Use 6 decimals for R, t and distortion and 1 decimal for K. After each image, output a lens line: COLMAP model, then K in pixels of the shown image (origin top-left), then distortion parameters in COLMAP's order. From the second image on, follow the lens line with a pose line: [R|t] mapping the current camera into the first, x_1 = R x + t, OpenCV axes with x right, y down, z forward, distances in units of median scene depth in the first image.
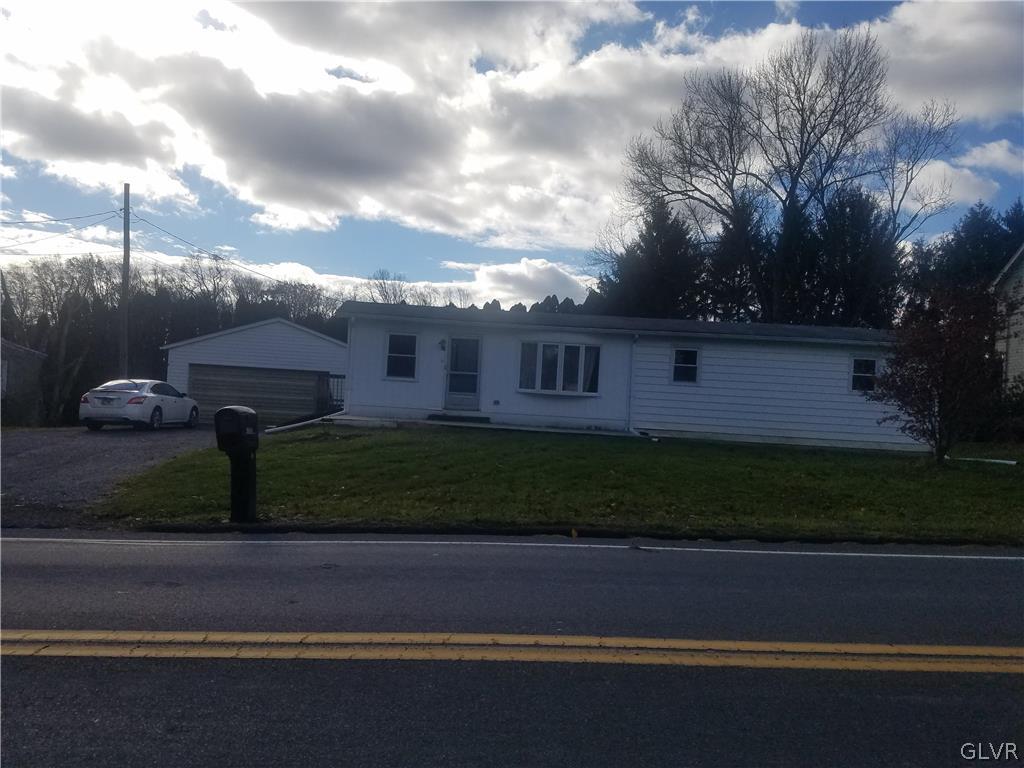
lens RADIAL K [[764.7, 0, 517.8], [0, 764.7, 402.7], [0, 0, 1]] dist [0.238754, -0.456855]
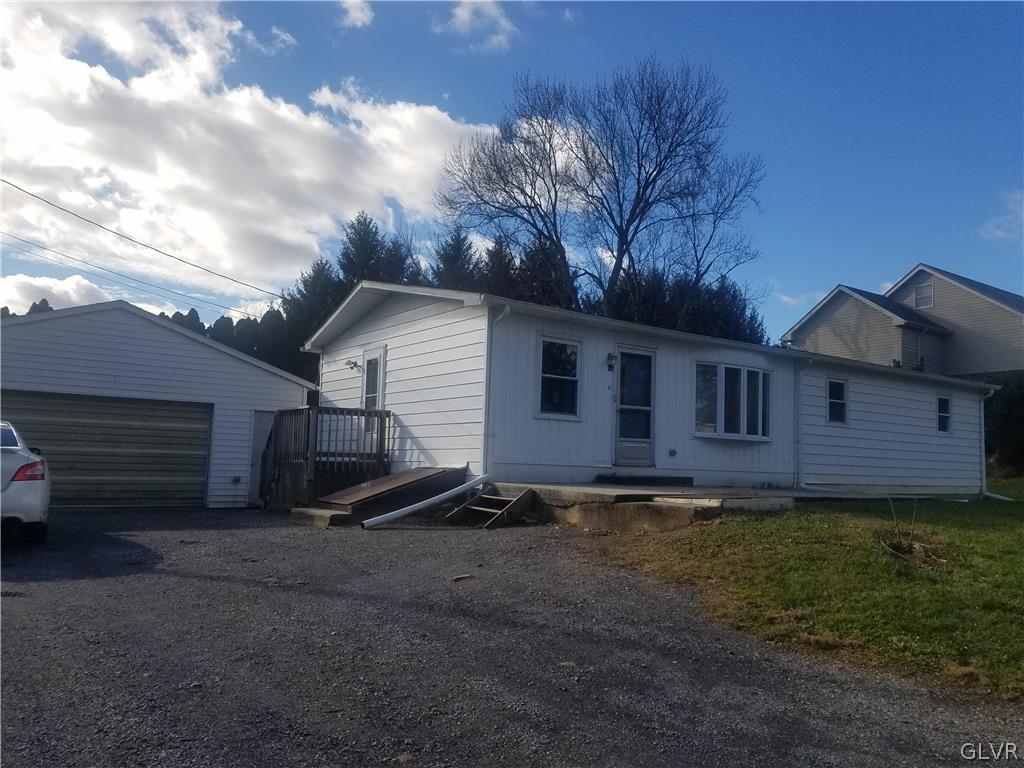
lens RADIAL K [[764.7, 0, 517.8], [0, 764.7, 402.7], [0, 0, 1]] dist [0.238754, -0.456855]
pose [[0.854064, 0.013827, 0.519984, -0.476784], [0.013305, 0.998739, -0.048412, -0.012872], [-0.519997, 0.048266, 0.852803, 0.499095]]
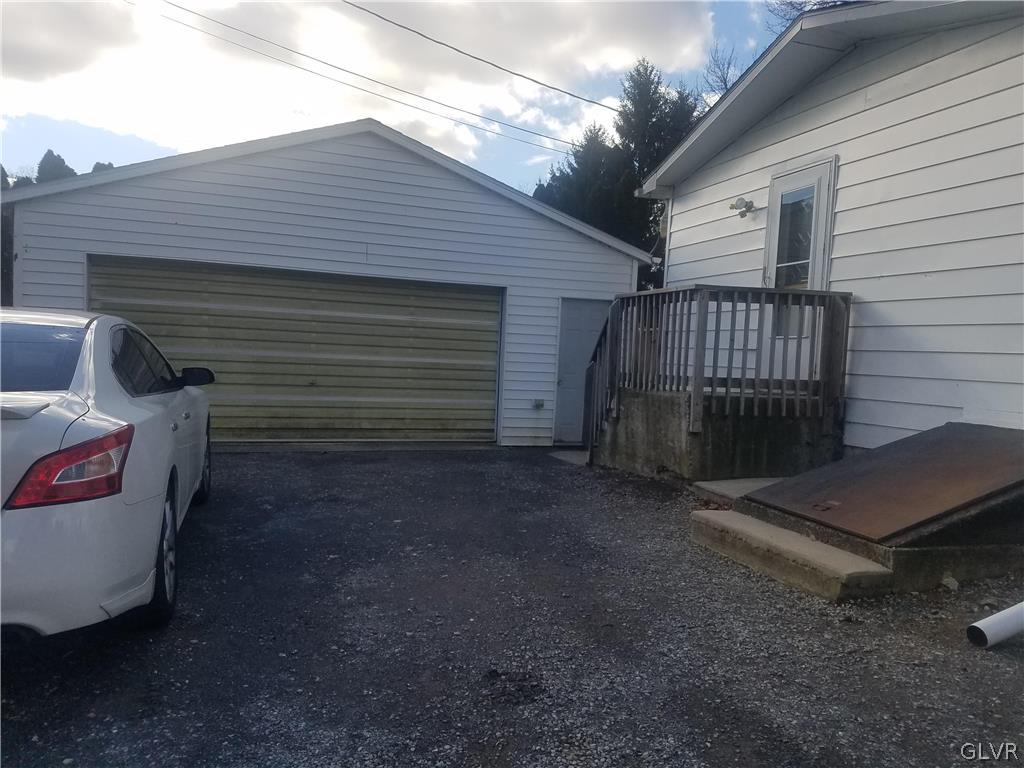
lens RADIAL K [[764.7, 0, 517.8], [0, 764.7, 402.7], [0, 0, 1]] dist [0.238754, -0.456855]
pose [[0.974488, -0.026228, 0.222904, -0.433685], [0.006269, 0.995942, 0.089781, -0.024293], [-0.224354, -0.086093, 0.970697, 0.834968]]
